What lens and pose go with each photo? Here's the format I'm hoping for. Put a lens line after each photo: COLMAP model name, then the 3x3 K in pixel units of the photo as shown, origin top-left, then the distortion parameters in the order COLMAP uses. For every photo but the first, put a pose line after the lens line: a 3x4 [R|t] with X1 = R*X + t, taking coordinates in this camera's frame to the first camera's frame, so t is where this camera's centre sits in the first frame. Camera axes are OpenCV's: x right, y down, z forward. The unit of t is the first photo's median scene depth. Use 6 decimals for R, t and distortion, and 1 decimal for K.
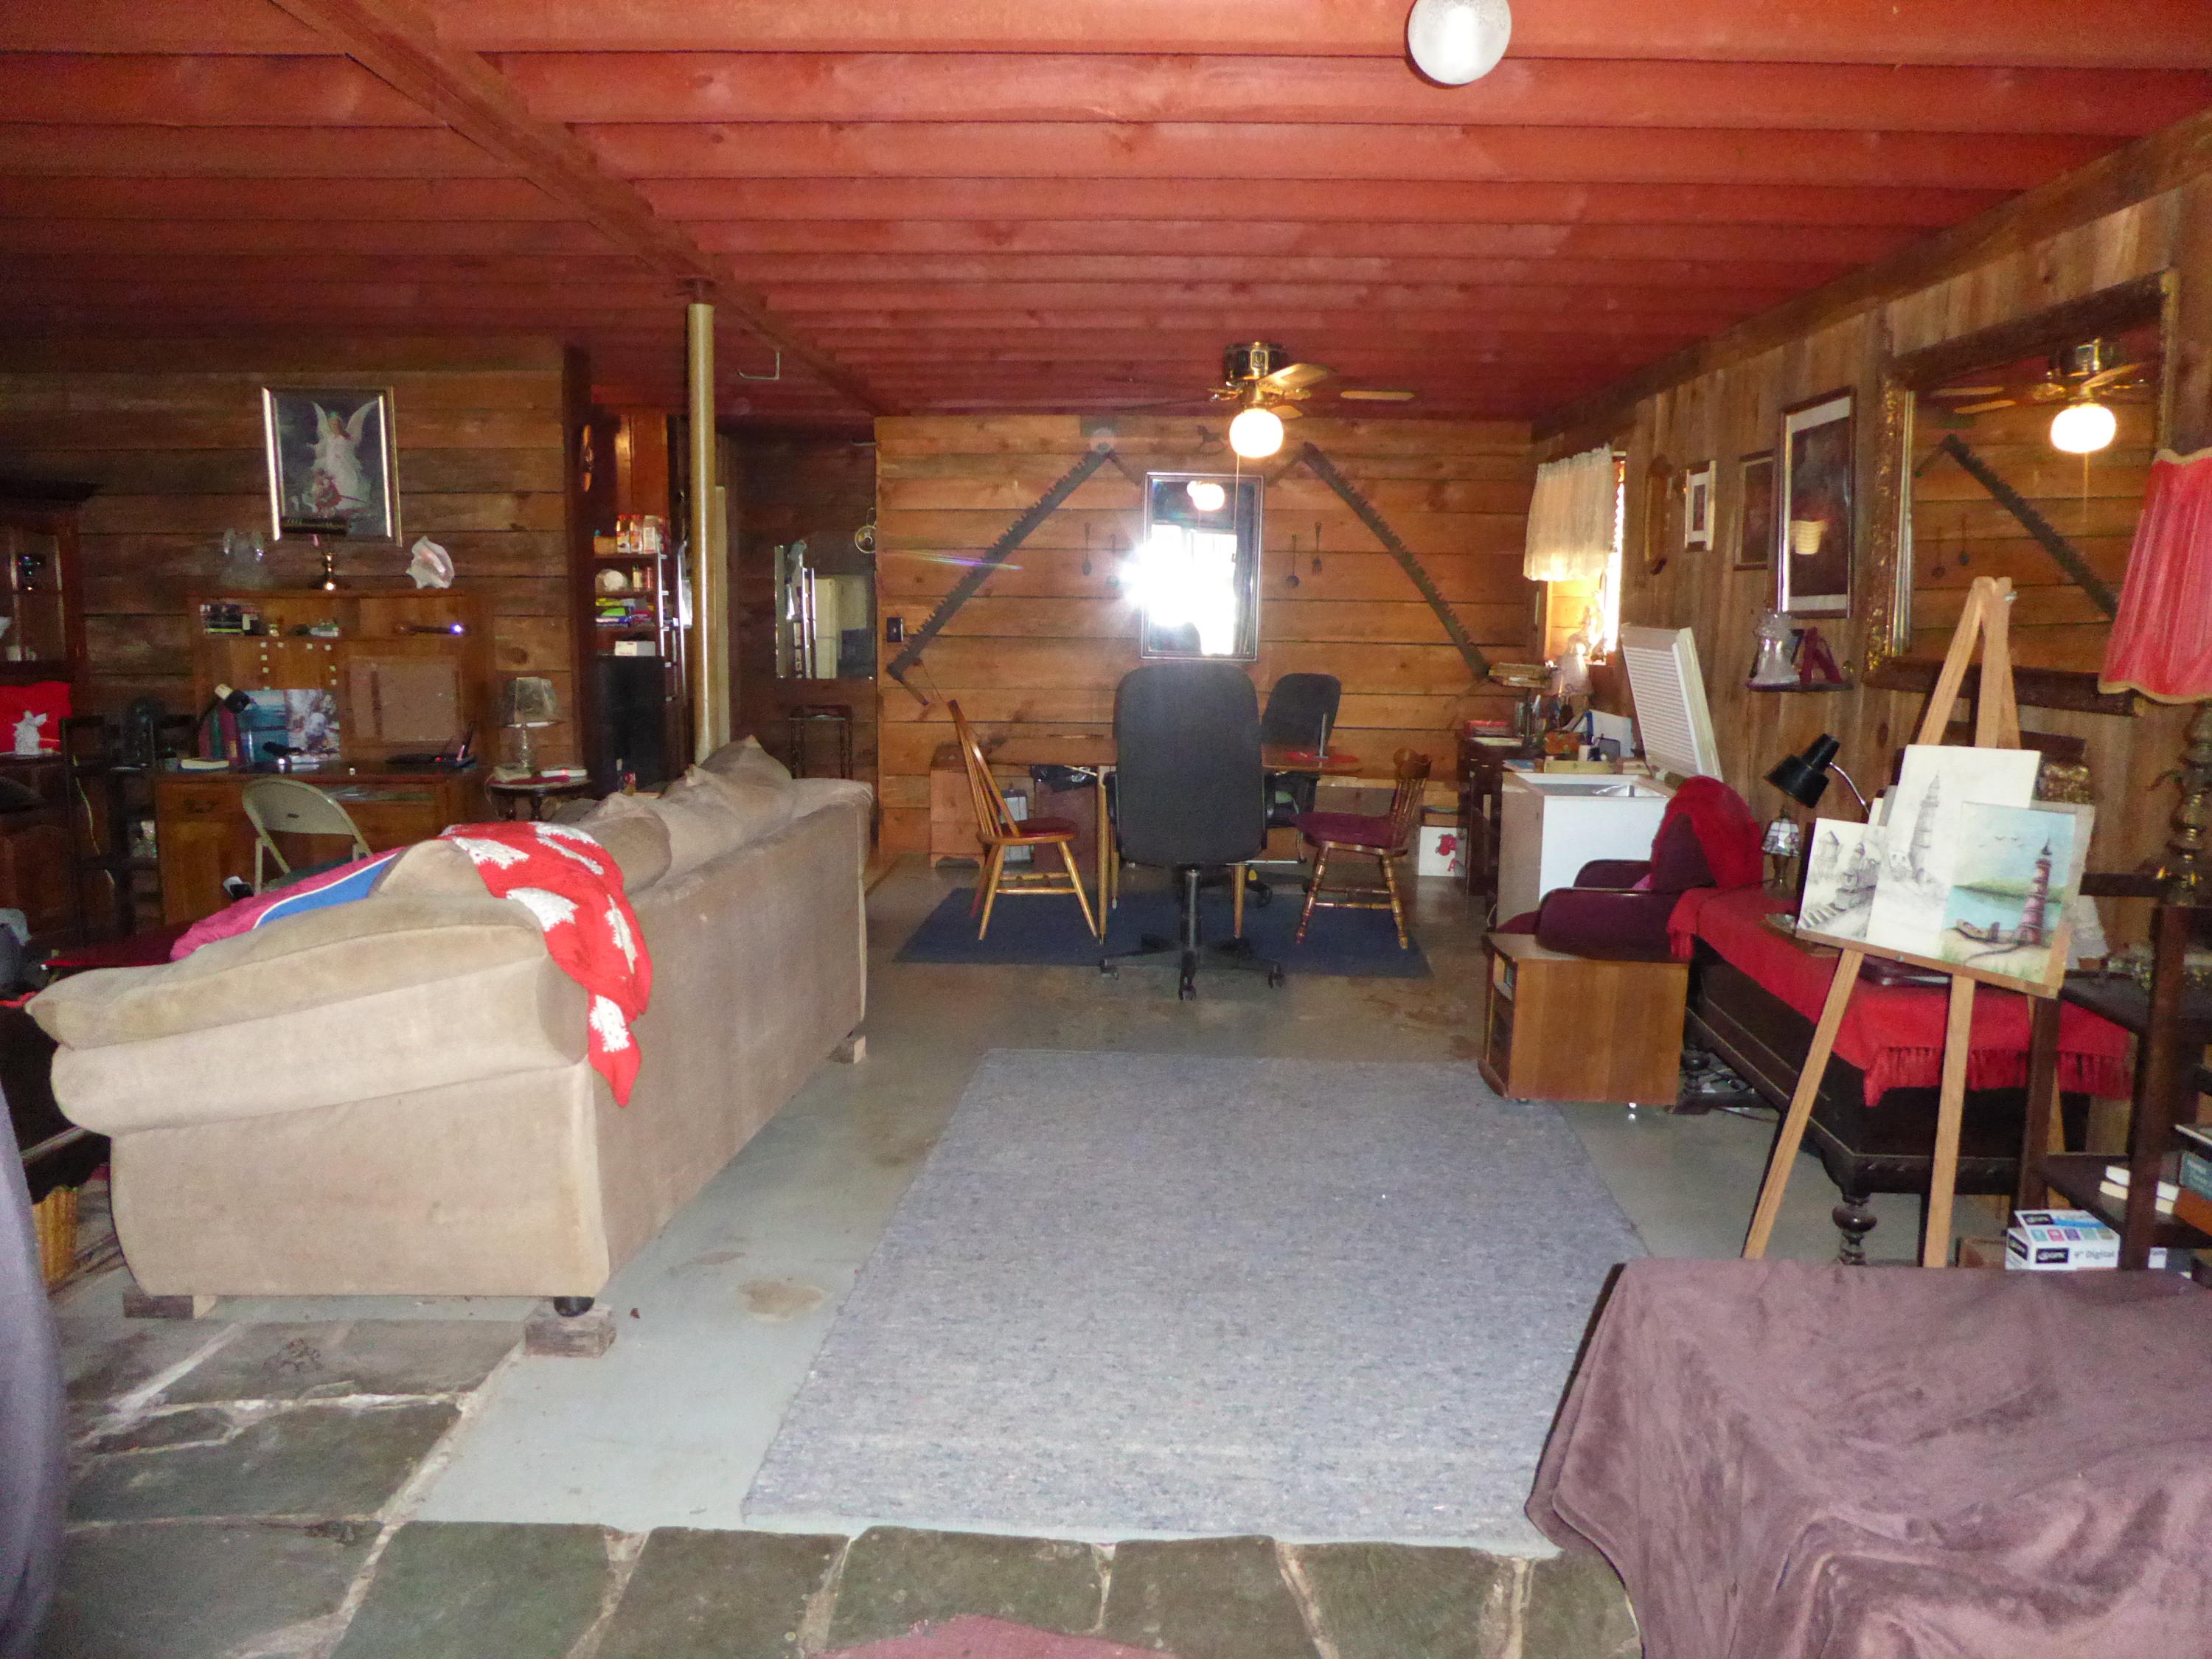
lens RADIAL K [[1497.9, 0, 1106.0], [0, 1497.9, 829.5], [0, 0, 1]] dist [-0.002840, -0.001224]
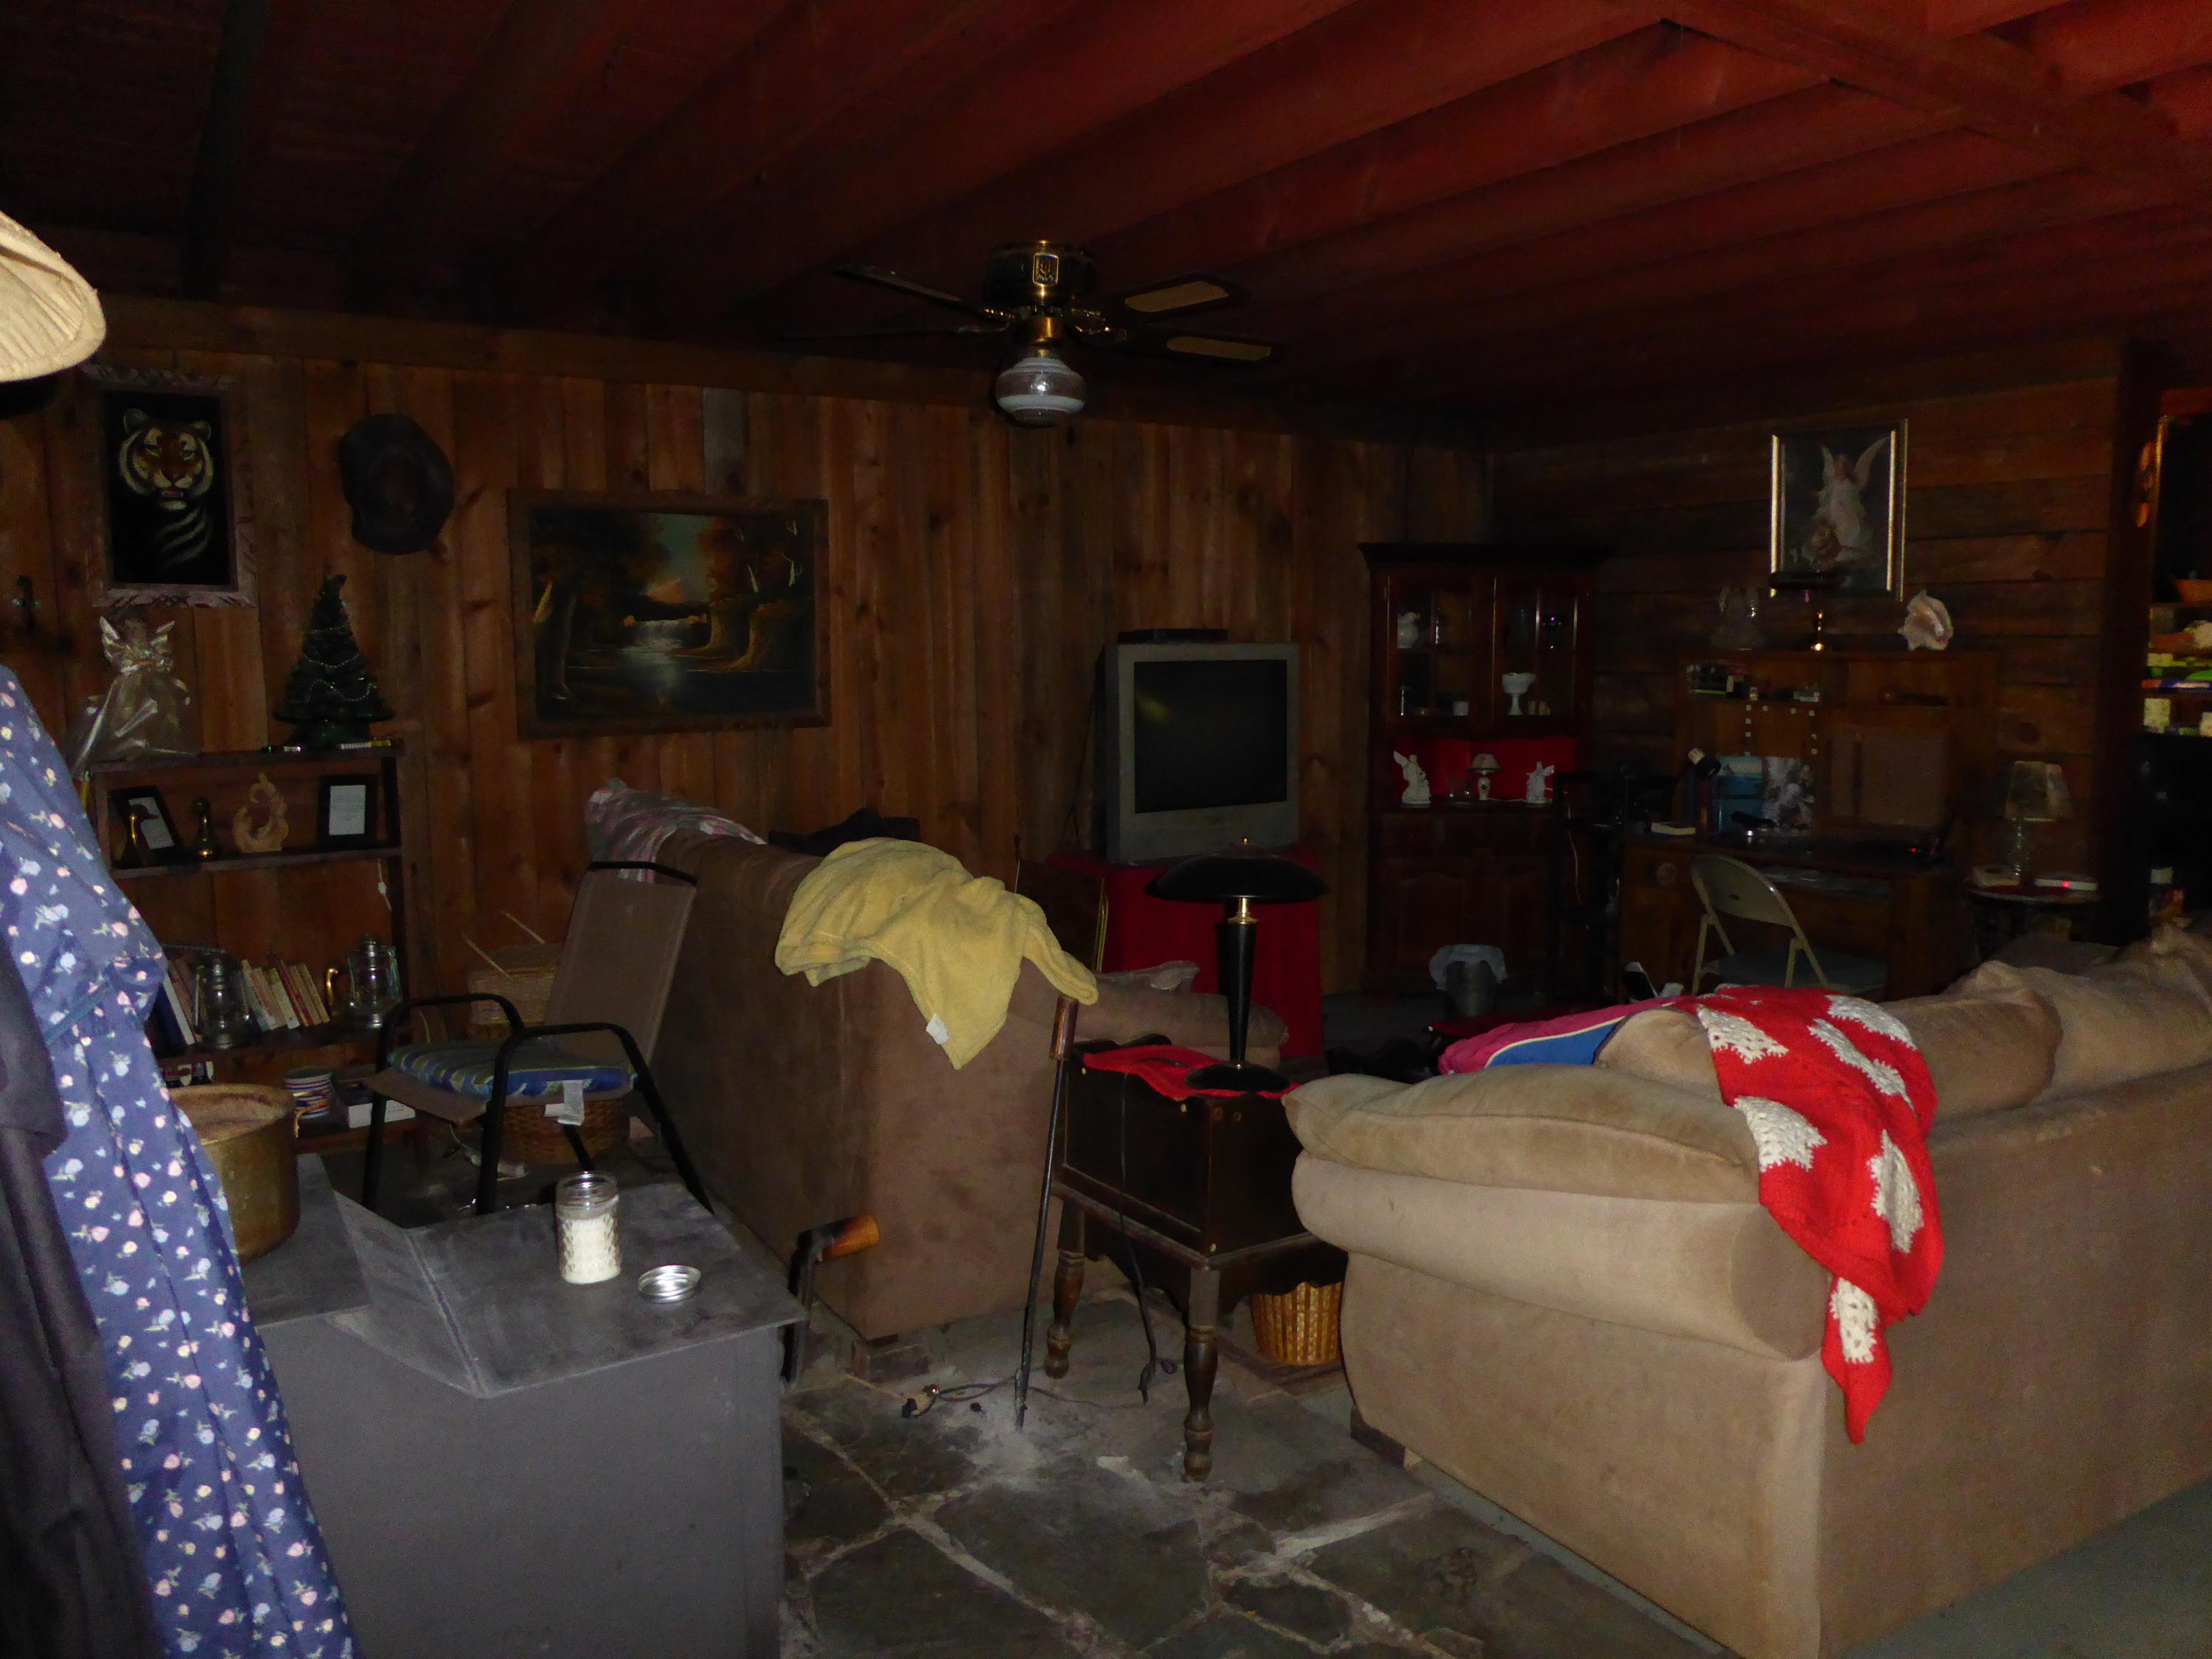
lens RADIAL K [[1592.7, 0, 1106.0], [0, 1592.7, 829.5], [0, 0, 1]] dist [-0.038022, 0.007681]
pose [[0.579441, 0.095974, -0.809344, 0.012914], [-0.124770, 0.991783, 0.028281, -0.027631], [0.805407, 0.084595, 0.586654, 0.110214]]
